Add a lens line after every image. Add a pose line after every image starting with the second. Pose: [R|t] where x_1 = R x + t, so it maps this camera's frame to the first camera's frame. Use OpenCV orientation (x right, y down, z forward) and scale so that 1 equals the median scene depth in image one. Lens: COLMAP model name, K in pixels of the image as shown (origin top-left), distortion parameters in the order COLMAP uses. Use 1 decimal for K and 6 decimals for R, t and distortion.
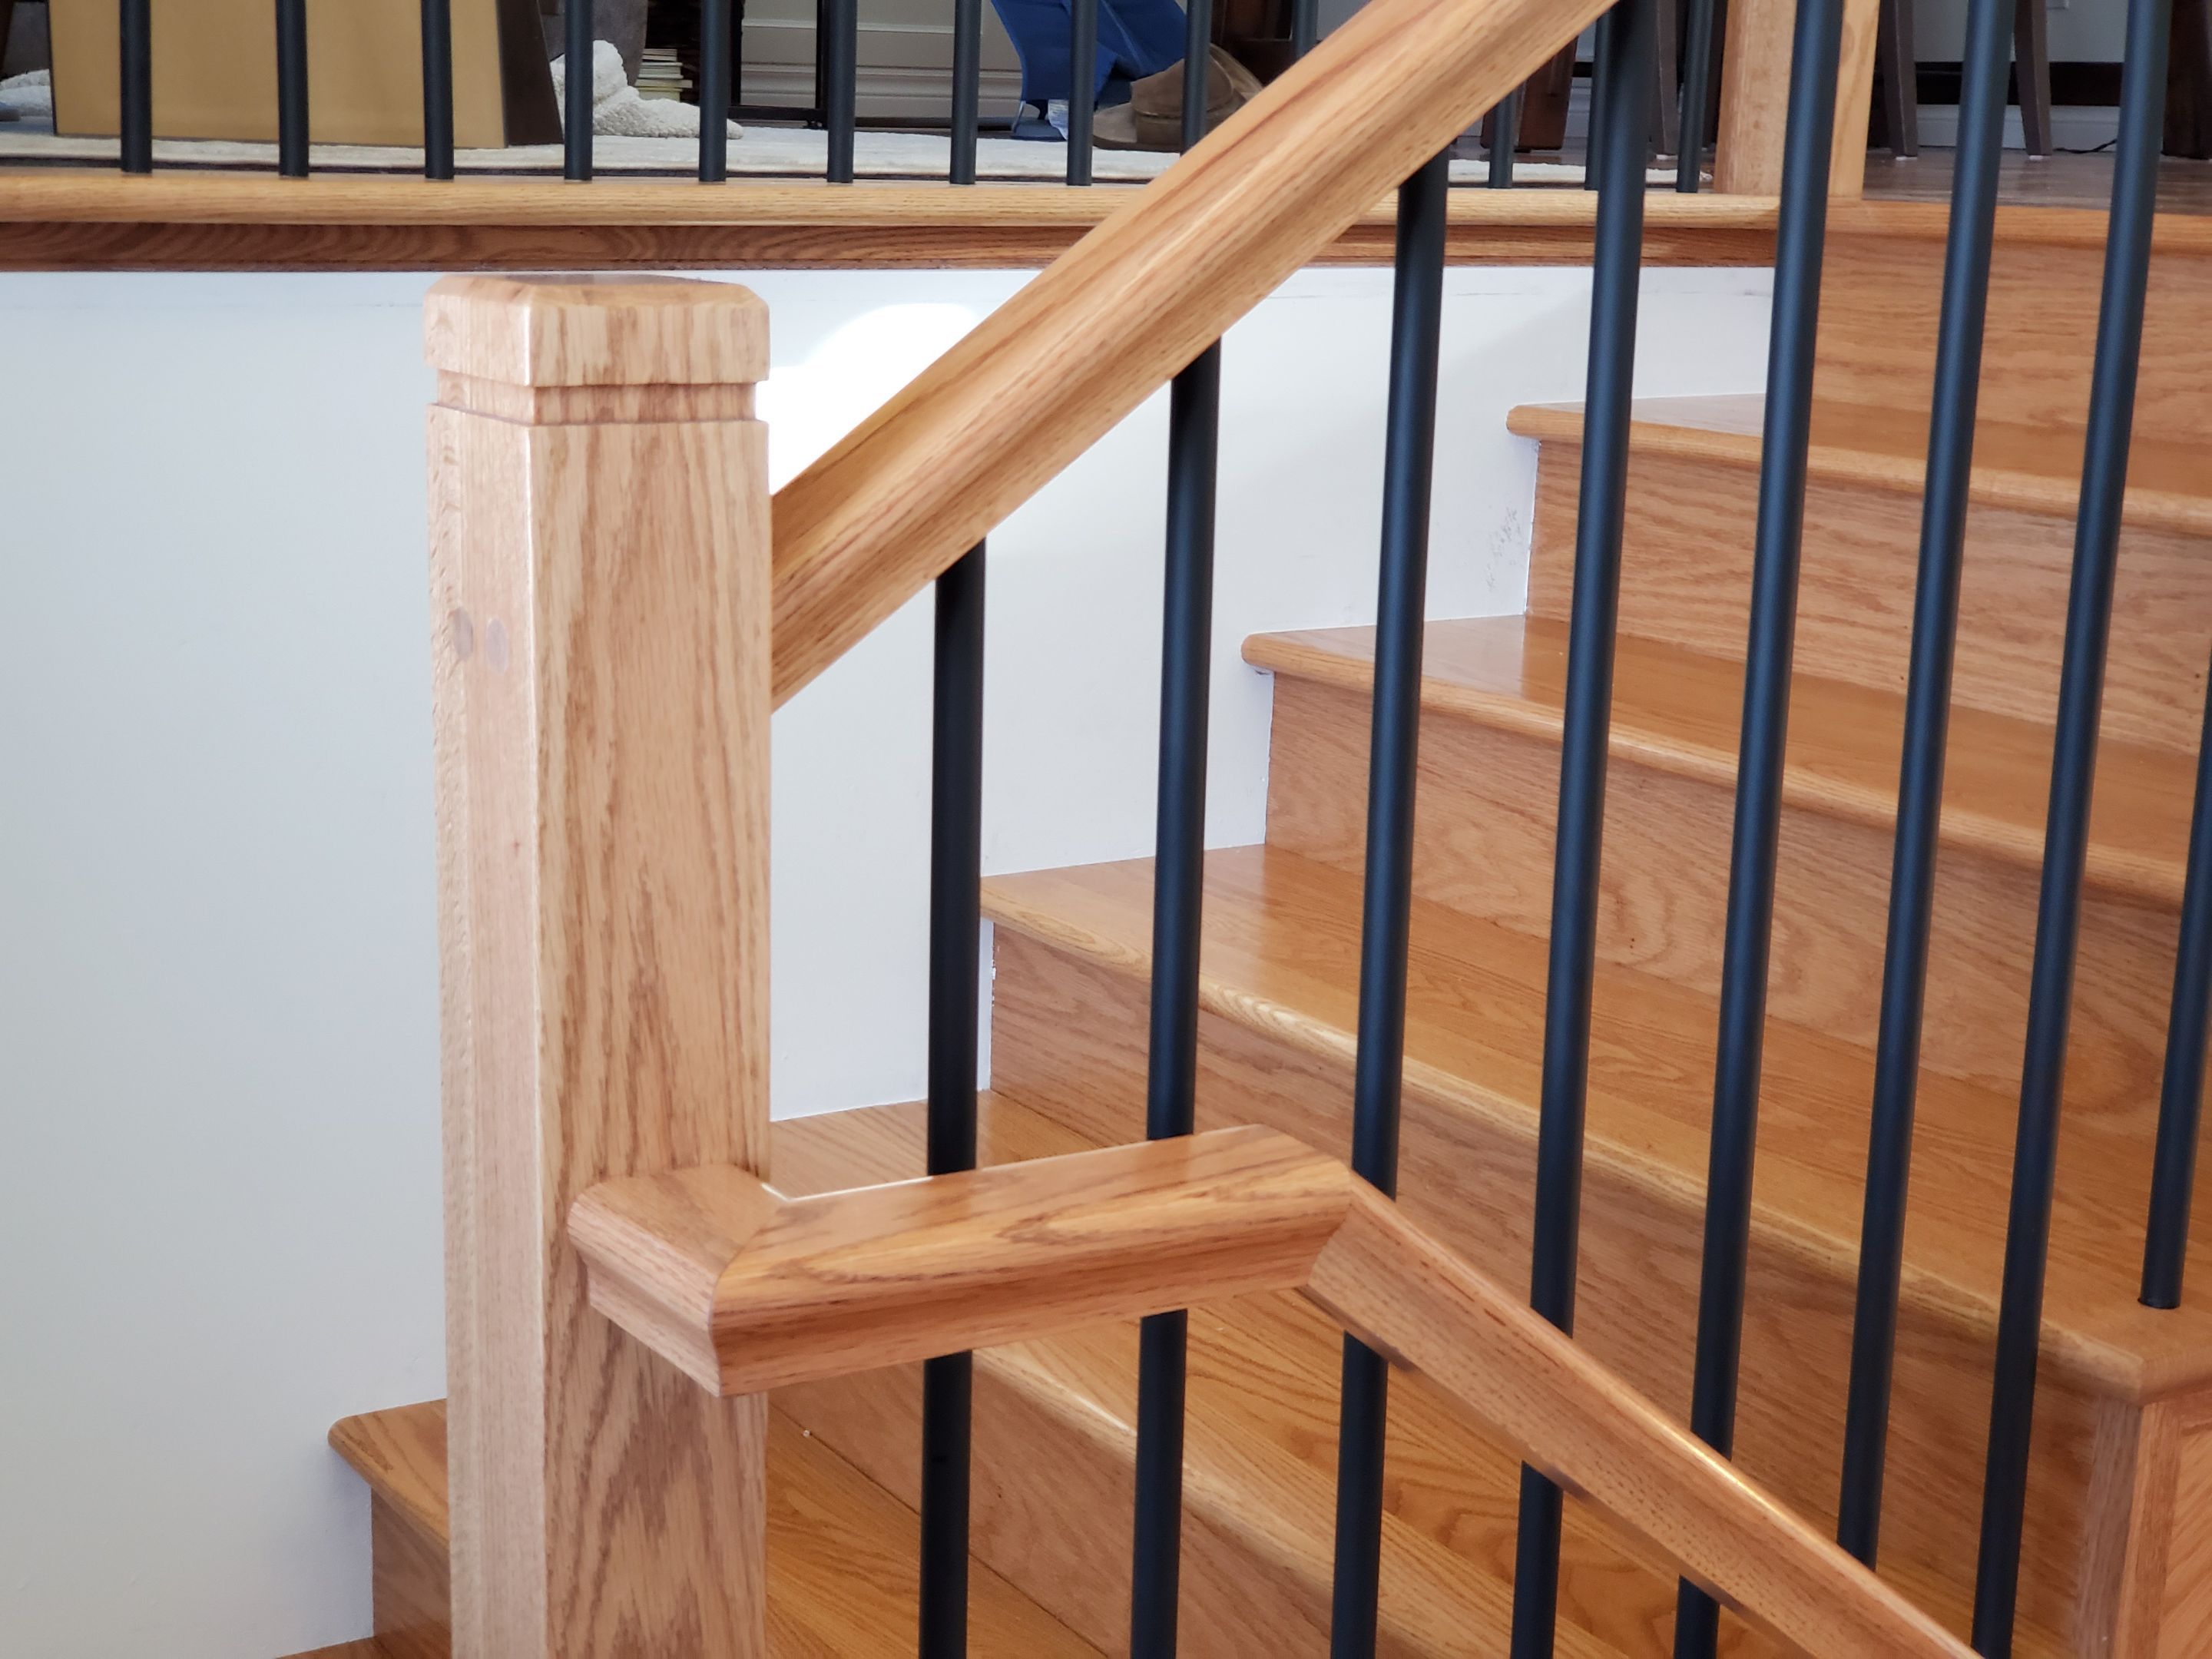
lens RADIAL K [[3340.8, 0, 1061.0], [0, 3340.8, 928.7], [0, 0, 1]] dist [0.414397, -1.644972]
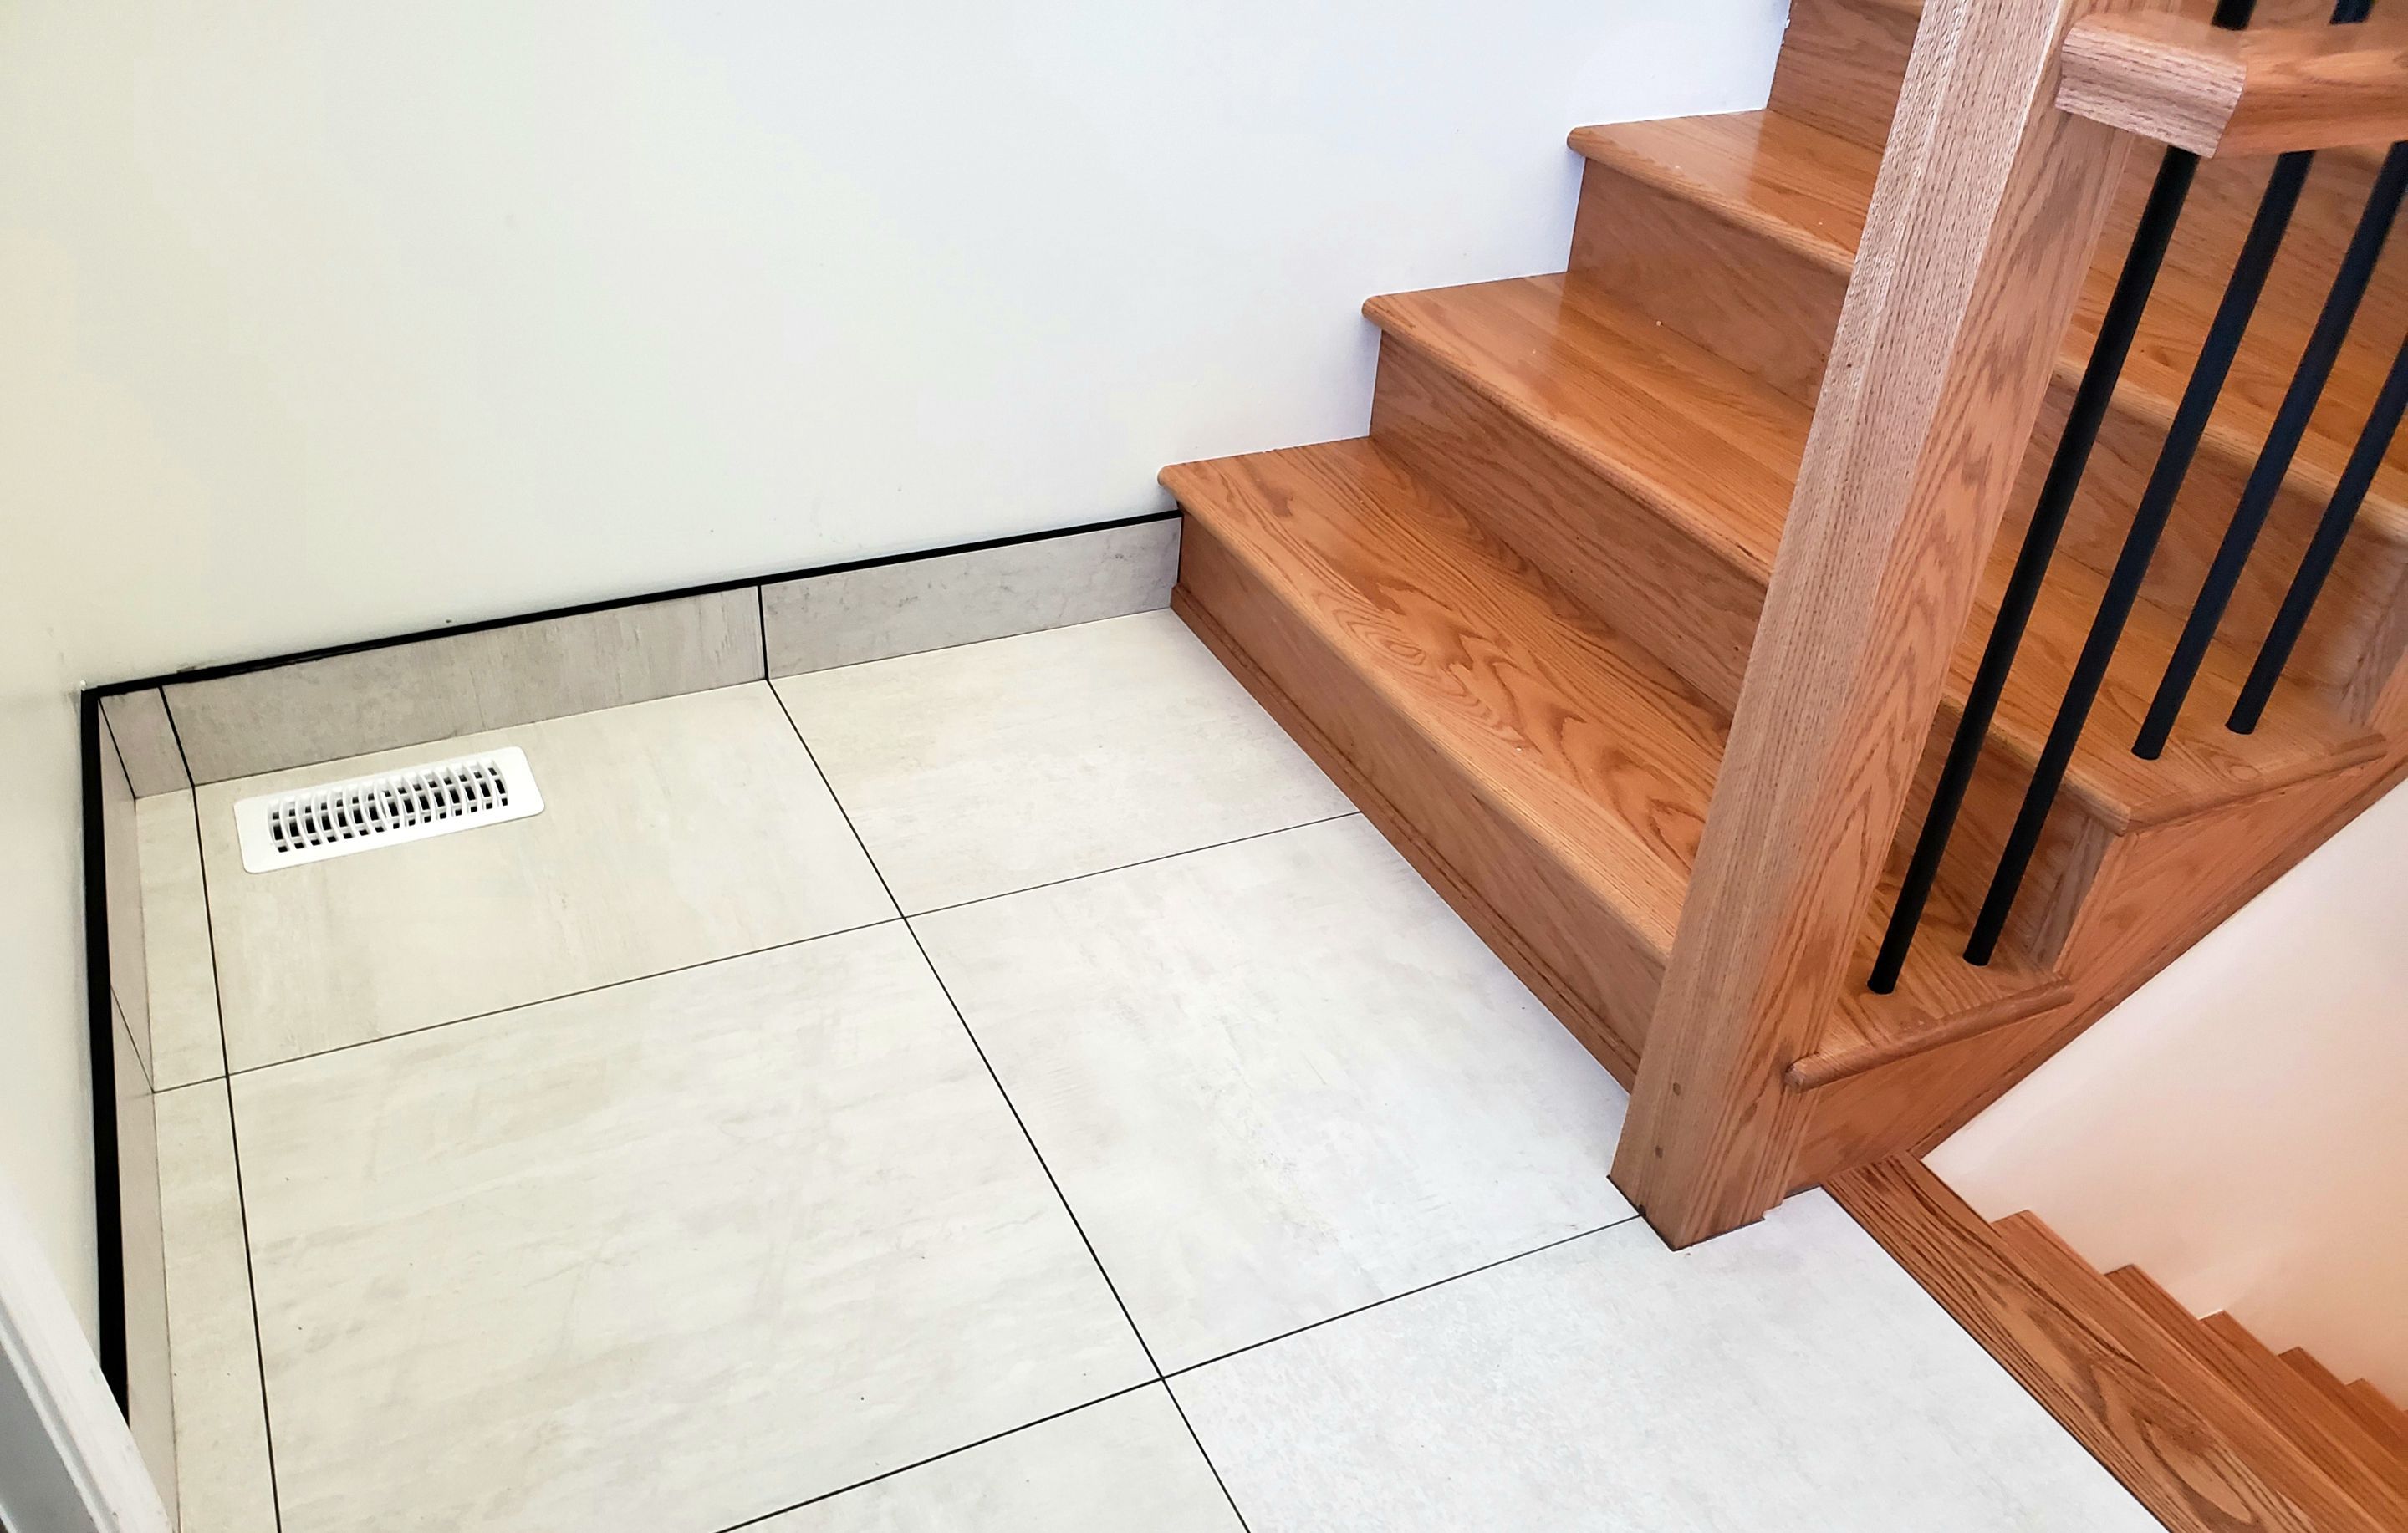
lens RADIAL K [[1843.4, 0, 1195.0], [0, 1843.4, 908.7], [0, 0, 1]] dist [0.071359, -0.082330]
pose [[0.992669, 0.087287, -0.083602, -0.393093], [-0.046843, 0.915480, 0.399628, 0.118439], [0.111418, -0.392783, 0.912857, 0.080741]]
